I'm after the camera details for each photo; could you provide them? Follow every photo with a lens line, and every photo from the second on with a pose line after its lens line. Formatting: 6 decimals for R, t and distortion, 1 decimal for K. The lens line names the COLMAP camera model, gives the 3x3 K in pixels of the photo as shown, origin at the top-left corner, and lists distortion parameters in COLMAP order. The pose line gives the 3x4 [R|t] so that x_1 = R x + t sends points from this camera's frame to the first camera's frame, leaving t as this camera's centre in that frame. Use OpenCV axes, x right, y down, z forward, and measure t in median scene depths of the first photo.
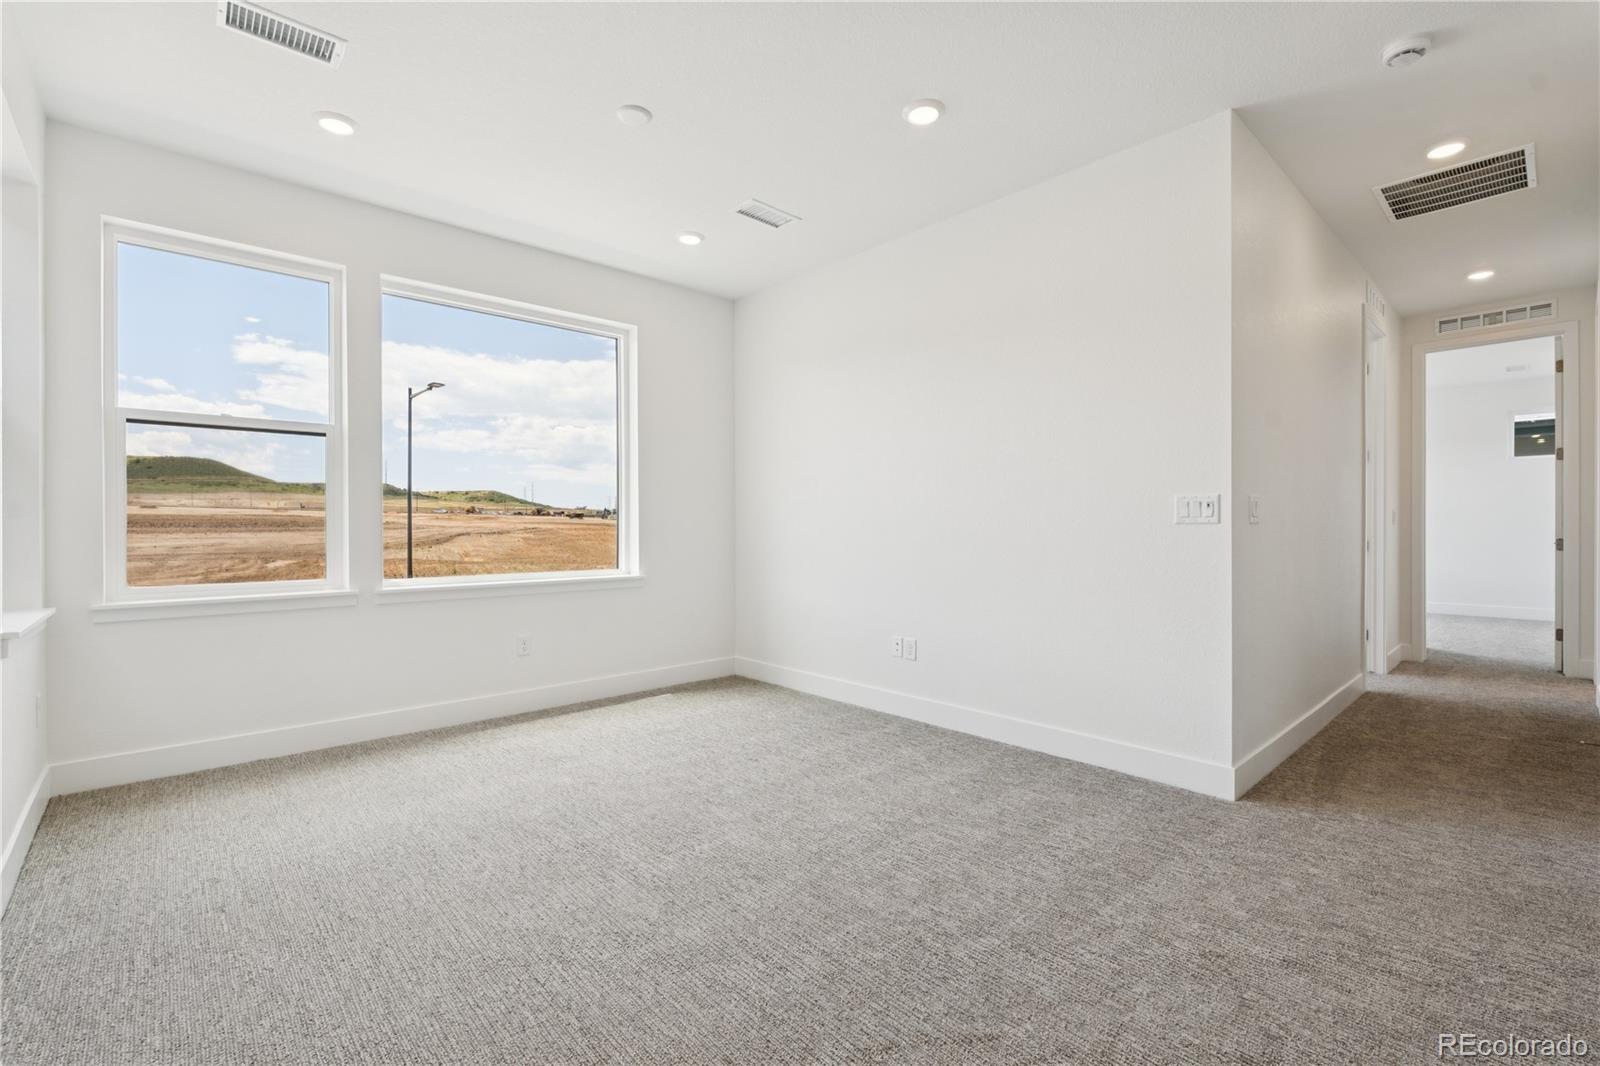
lens RADIAL K [[693.6, 0, 784.3], [0, 693.6, 530.4], [0, 0, 1]] dist [0.003743, 0.000480]
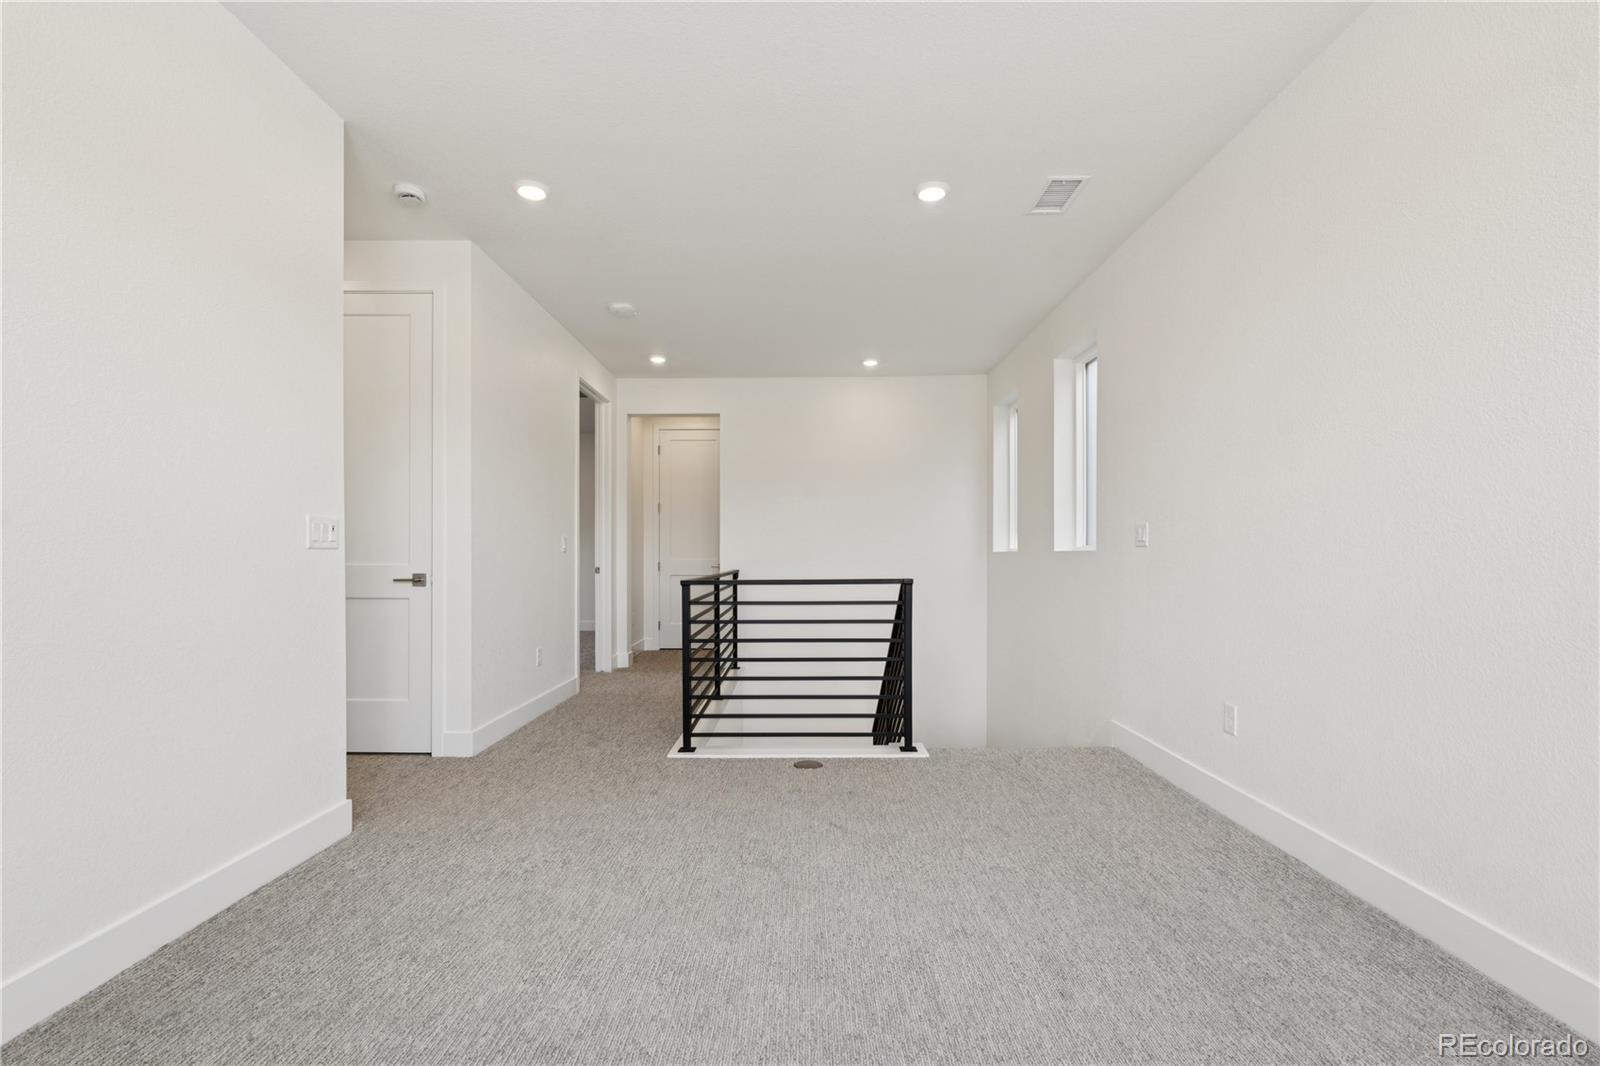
lens RADIAL K [[720.5, 0, 794.4], [0, 720.5, 554.1], [0, 0, 1]] dist [-0.000945, 0.000017]
pose [[-0.737838, 0.006816, 0.674944, -0.487327], [0.010019, 0.999949, 0.000855, 0.002607], [-0.674904, 0.007393, -0.737869, 1.289157]]
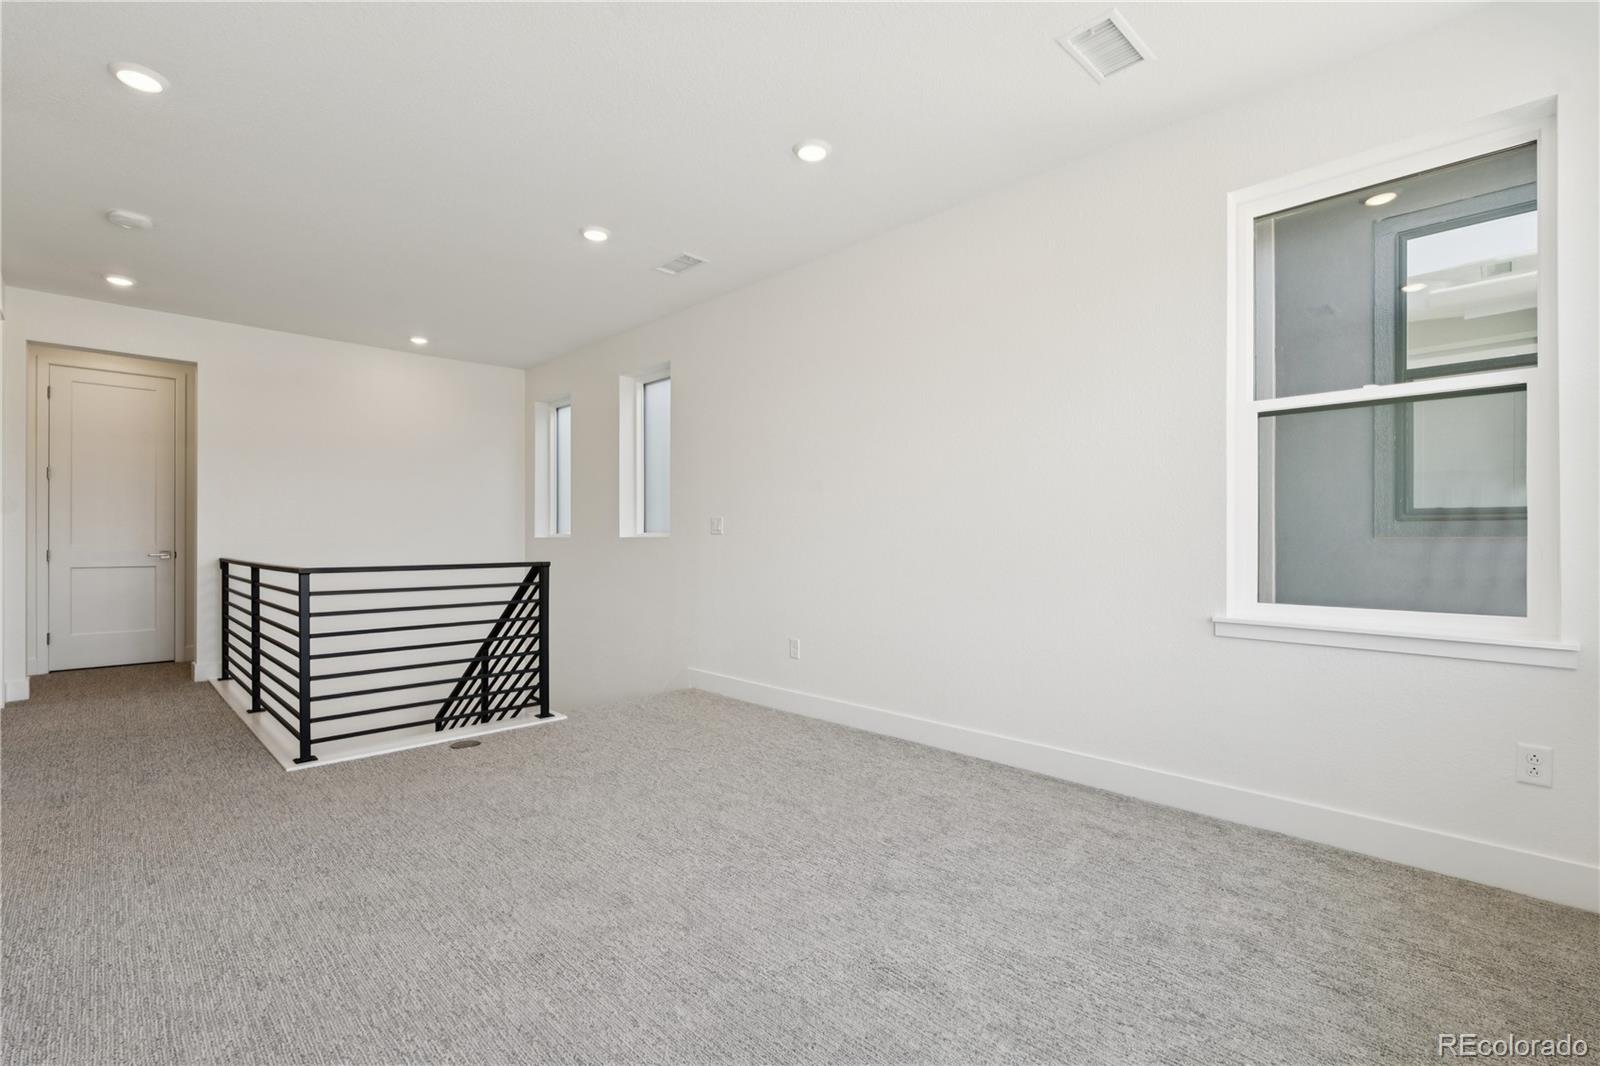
lens RADIAL K [[722.5, 0, 800.0], [0, 722.5, 533.0], [0, 0, 1]] dist [-0.000414, -0.000444]
pose [[-0.998447, 0.004183, -0.055550, -0.177575], [0.004341, 0.999987, -0.002725, -0.001219], [0.055538, -0.002962, -0.998452, 1.679162]]
